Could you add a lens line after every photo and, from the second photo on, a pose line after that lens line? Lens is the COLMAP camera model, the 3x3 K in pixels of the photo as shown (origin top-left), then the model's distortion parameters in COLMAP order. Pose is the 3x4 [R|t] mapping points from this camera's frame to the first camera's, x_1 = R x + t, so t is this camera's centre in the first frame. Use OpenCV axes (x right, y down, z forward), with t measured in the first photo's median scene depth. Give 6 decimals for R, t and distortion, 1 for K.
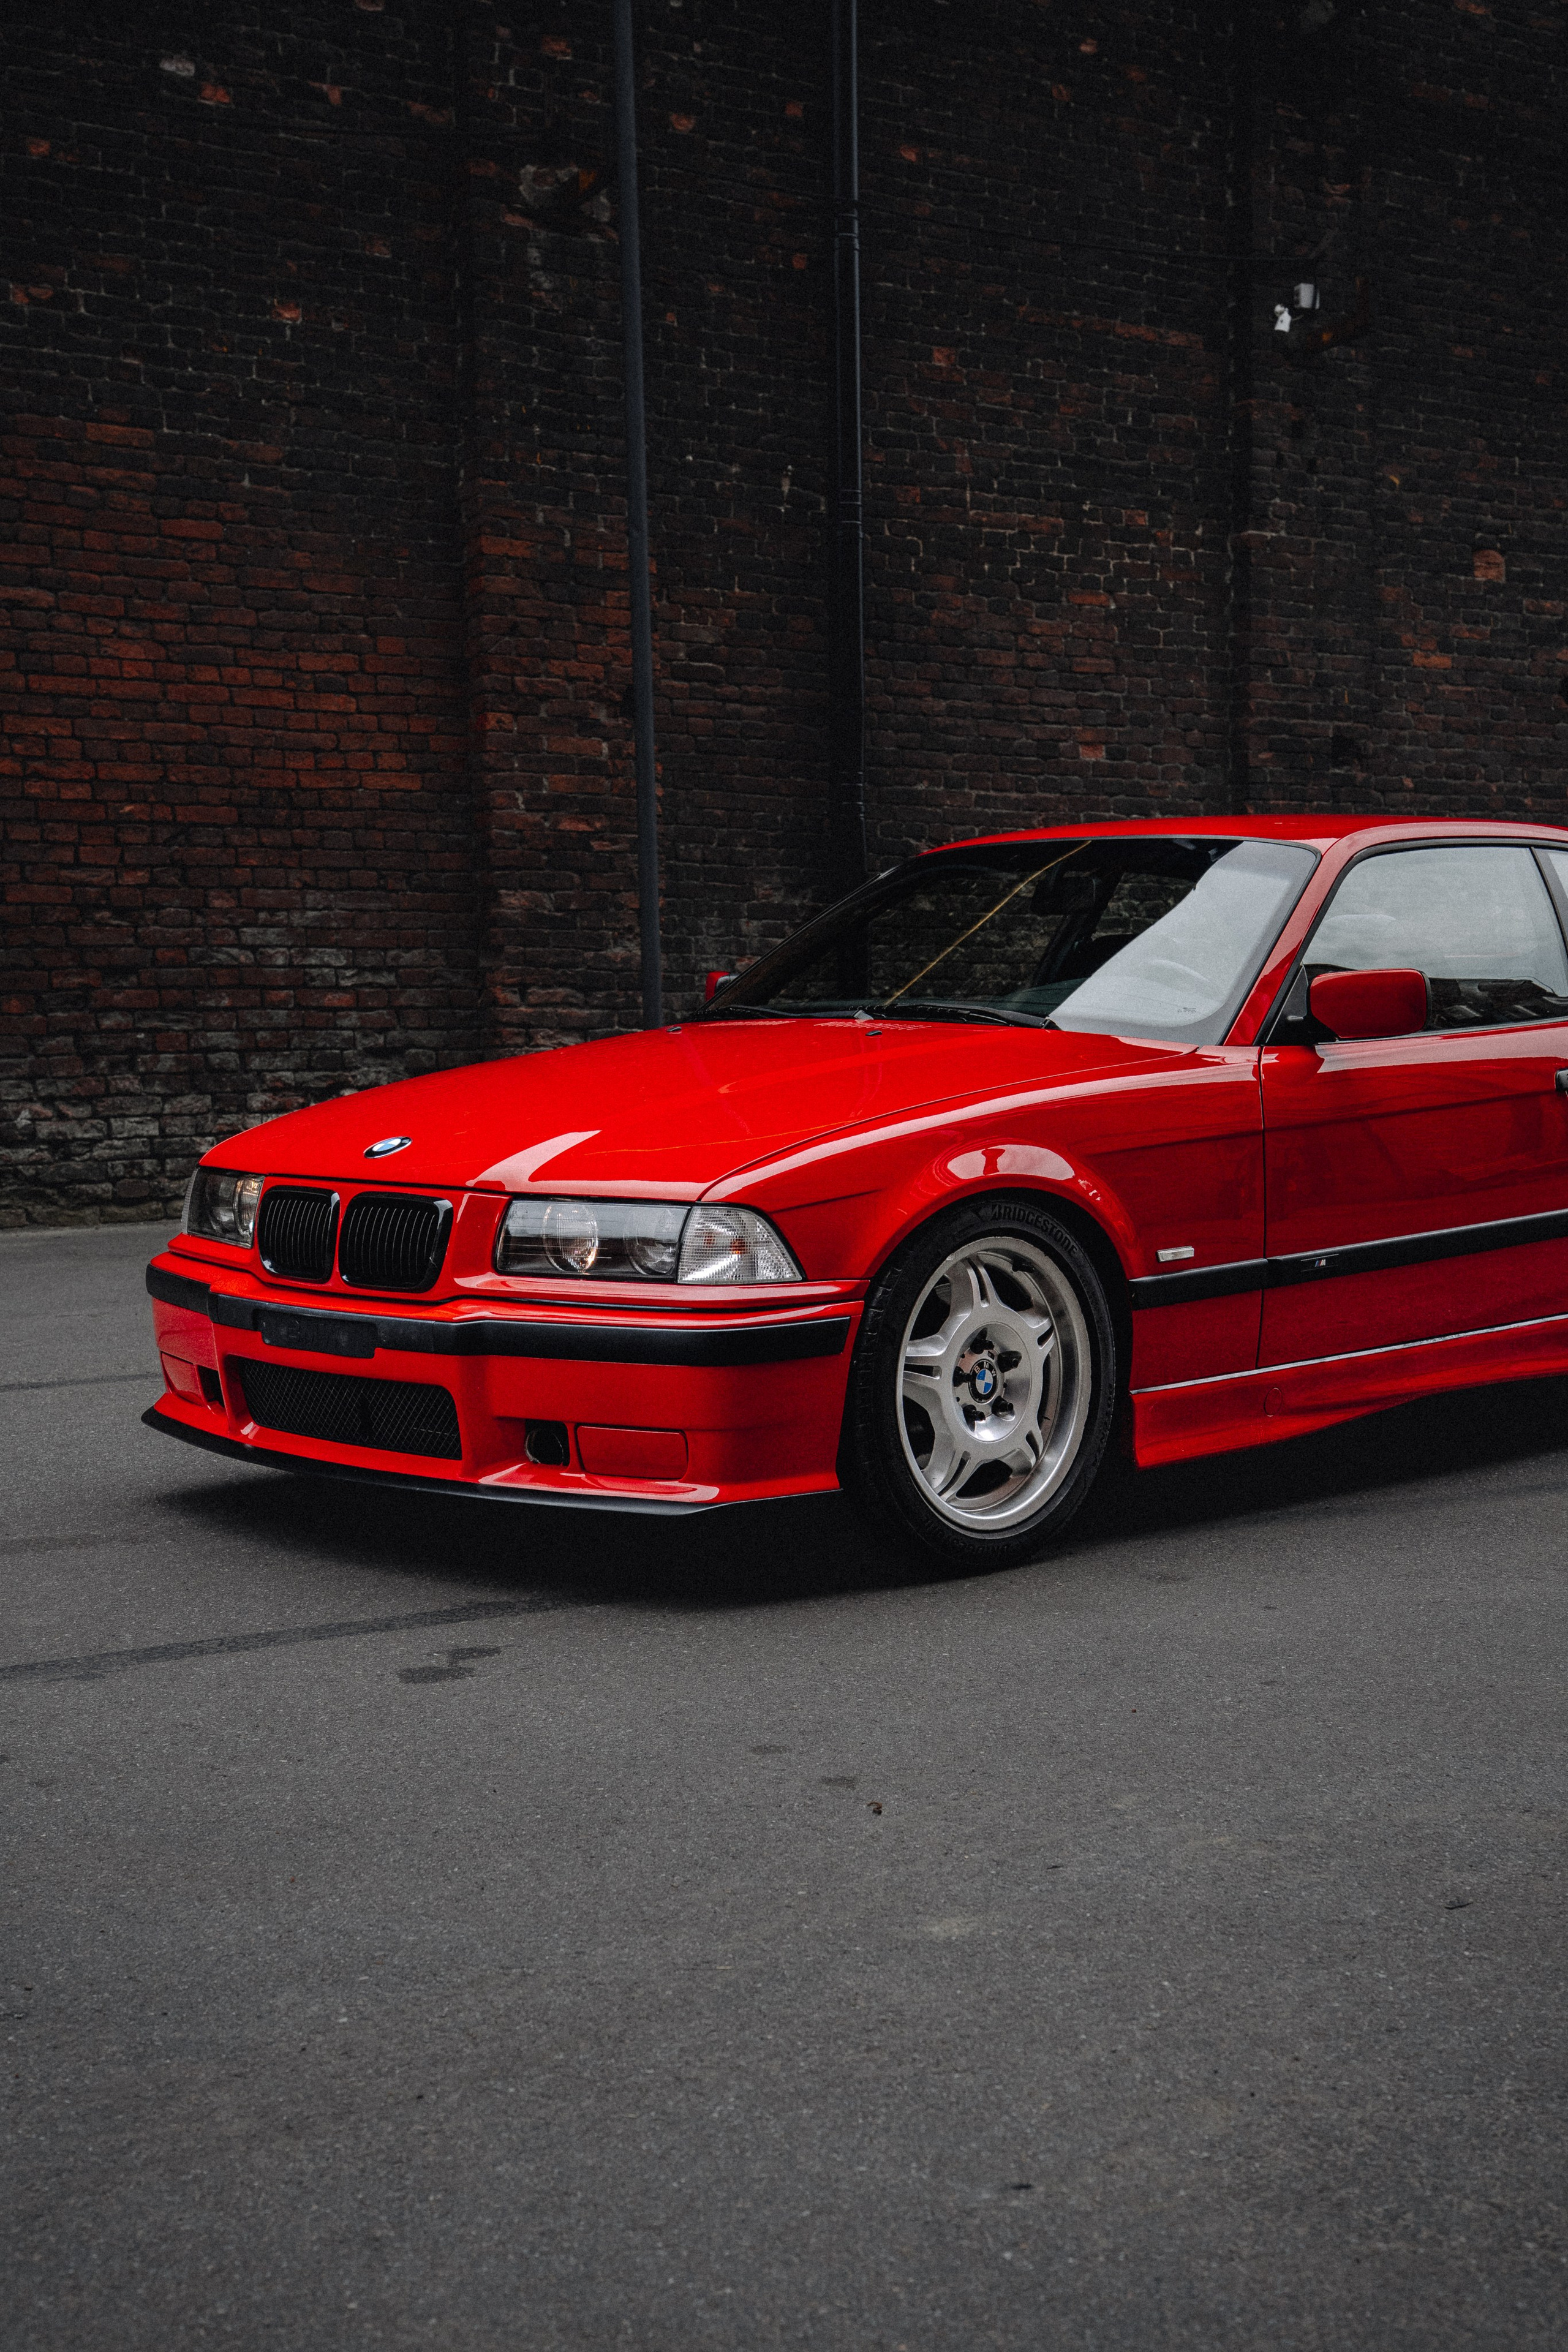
lens RADIAL K [[2899.5, 0, 802.4], [0, 2899.5, 1177.9], [0, 0, 1]] dist [0.121854, 0.000000]
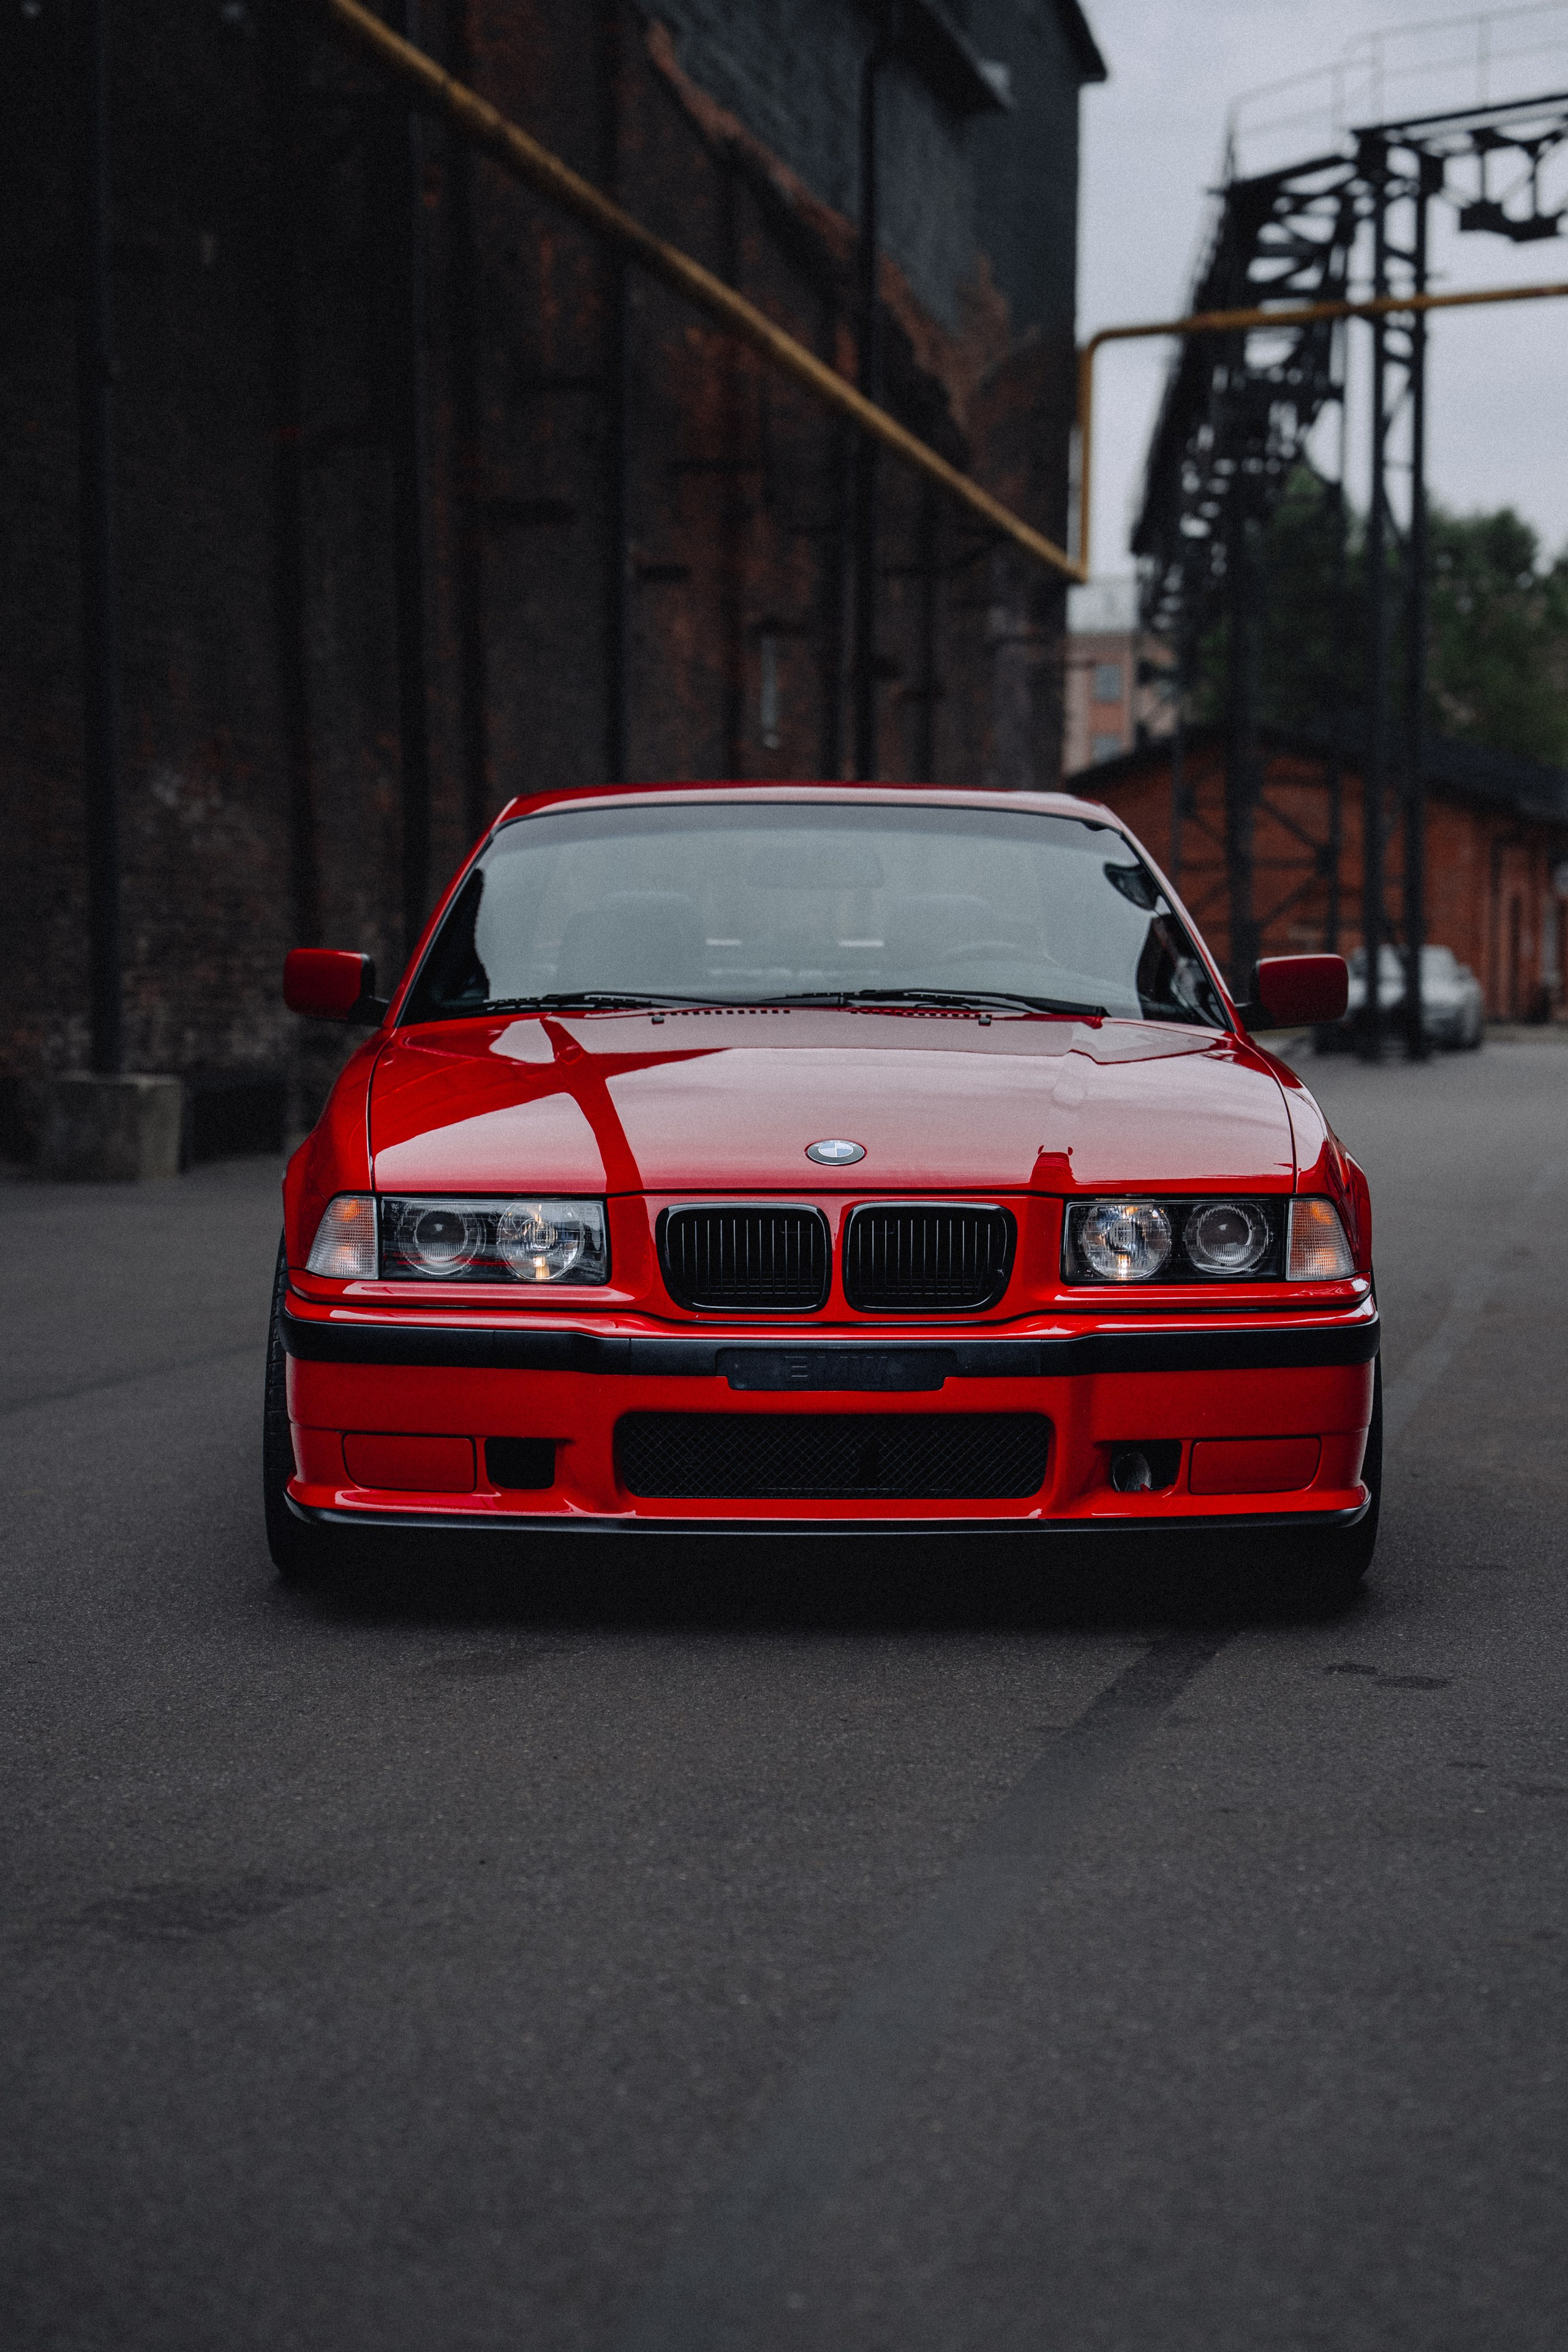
lens RADIAL K [[4456.0, 0, 795.0], [0, 4456.0, 1197.6], [0, 0, 1]] dist [0.285594, 0.000000]
pose [[0.700860, -0.029836, 0.712675, -0.456852], [0.043677, 0.999045, -0.001128, 0.001760], [-0.711960, 0.031918, 0.701494, 0.038357]]
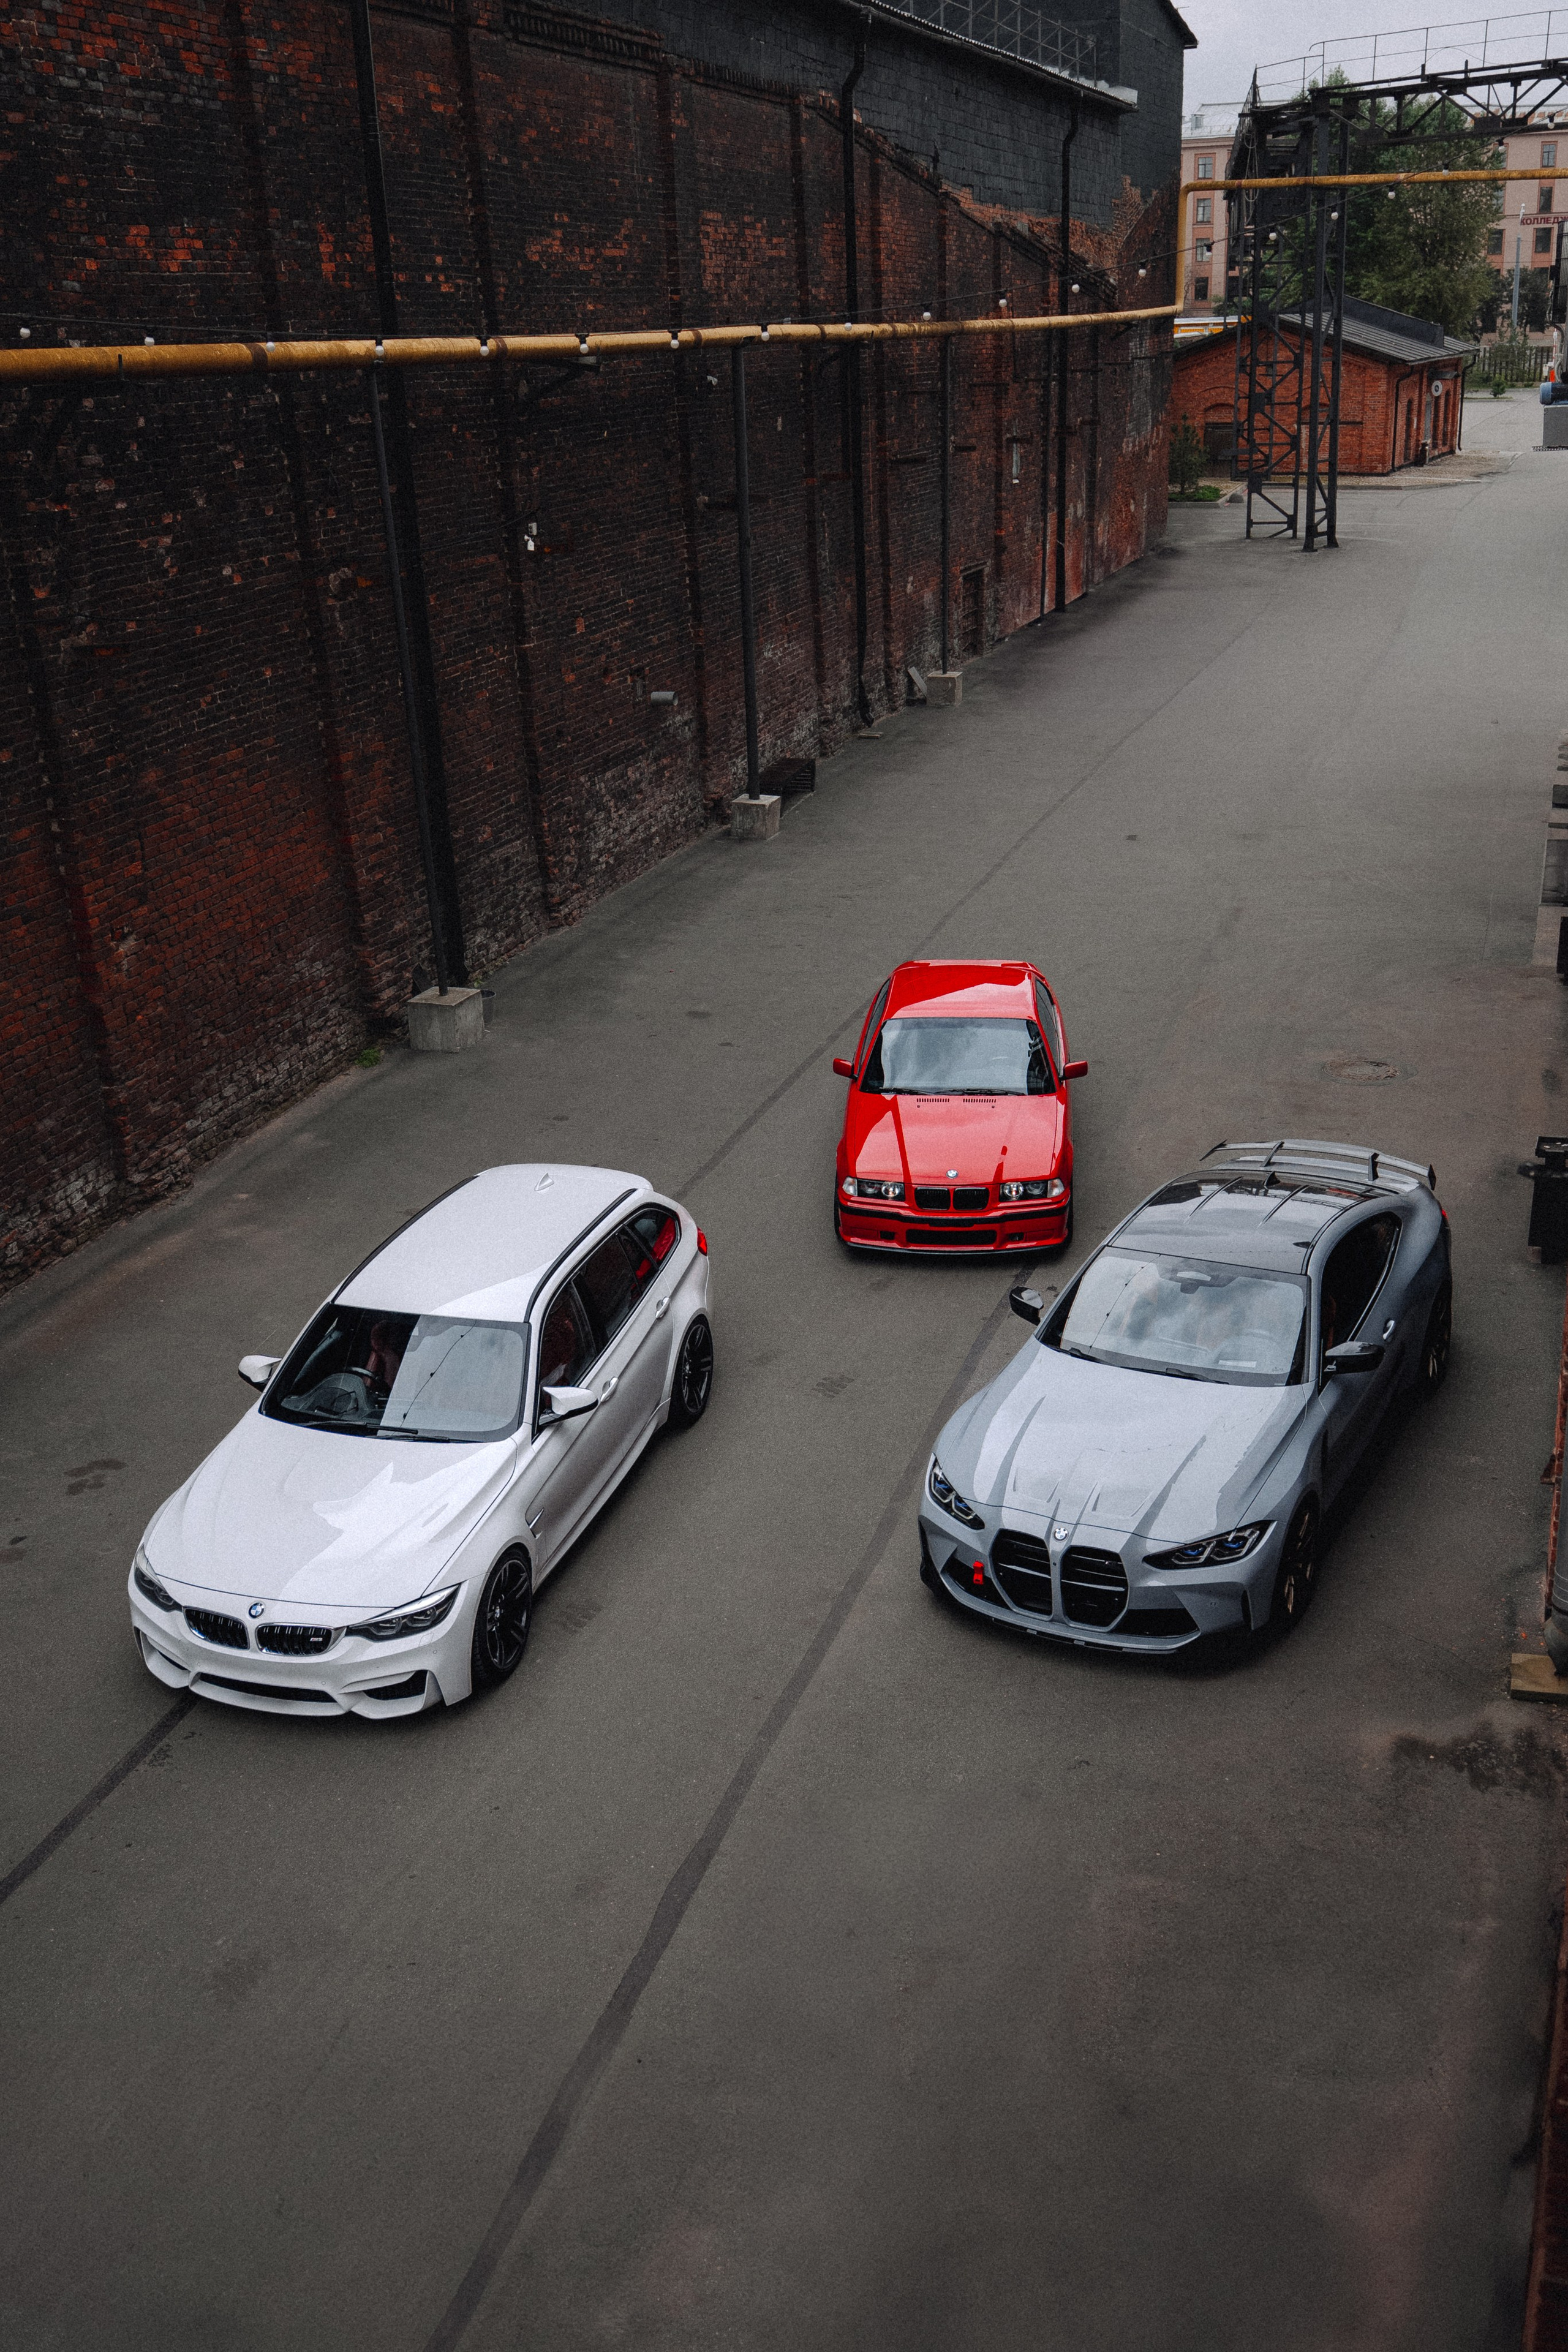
lens RADIAL K [[2288.7, 0, 786.0], [0, 2288.7, 1187.8], [0, 0, 1]] dist [-0.013145, 0.000000]
pose [[0.777915, -0.242621, 0.579641, -0.924275], [0.068421, 0.949673, 0.305680, -0.417927], [-0.624634, -0.198133, 0.755365, -0.542329]]
